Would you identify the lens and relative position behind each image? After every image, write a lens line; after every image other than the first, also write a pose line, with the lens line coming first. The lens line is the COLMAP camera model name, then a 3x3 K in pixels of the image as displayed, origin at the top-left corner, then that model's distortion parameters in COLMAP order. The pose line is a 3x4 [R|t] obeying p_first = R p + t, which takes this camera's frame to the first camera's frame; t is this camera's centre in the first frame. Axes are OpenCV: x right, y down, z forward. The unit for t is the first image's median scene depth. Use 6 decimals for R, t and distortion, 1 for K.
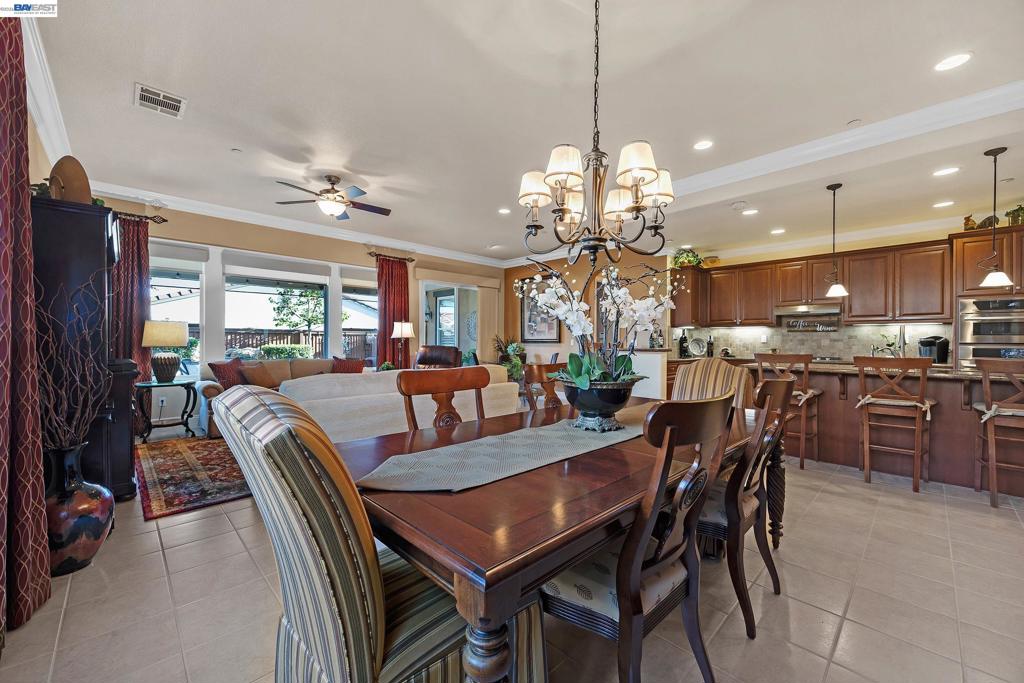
lens RADIAL K [[397.4, 0, 513.2], [0, 397.4, 341.8], [0, 0, 1]] dist [-0.002610, 0.000900]
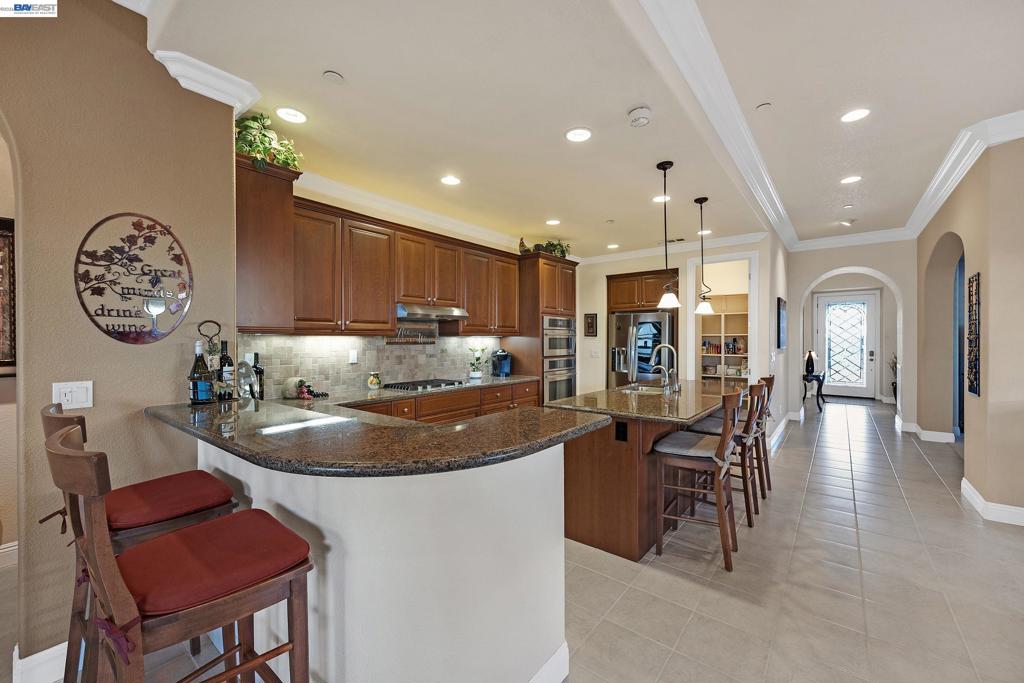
lens RADIAL K [[397.4, 0, 507.4], [0, 397.4, 344.4], [0, 0, 1]] dist [-0.002610, 0.000900]
pose [[-0.116591, -0.018648, 0.993005, 0.049736], [0.002037, 0.999817, 0.019015, -0.037609], [-0.993178, 0.004240, -0.116532, 0.914725]]
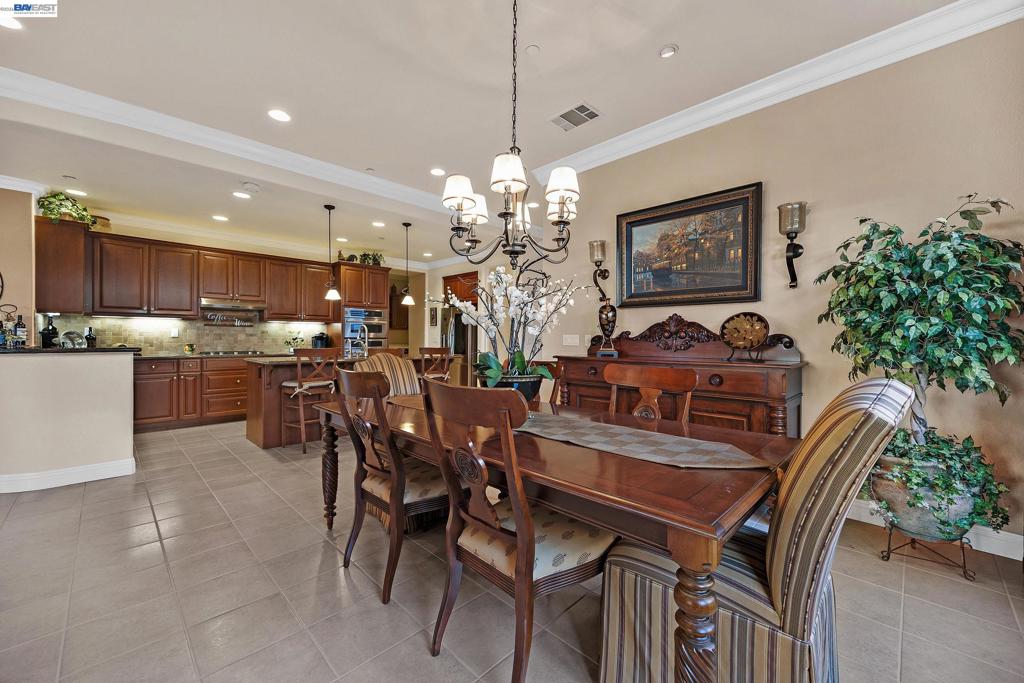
lens RADIAL K [[397.4, 0, 510.7], [0, 397.4, 339.6], [0, 0, 1]] dist [-0.002610, 0.000900]
pose [[-0.022932, -0.006430, 0.999716, -0.263236], [-0.002243, 0.999977, 0.006380, 0.000174], [-0.999735, -0.002096, -0.022946, 0.315107]]
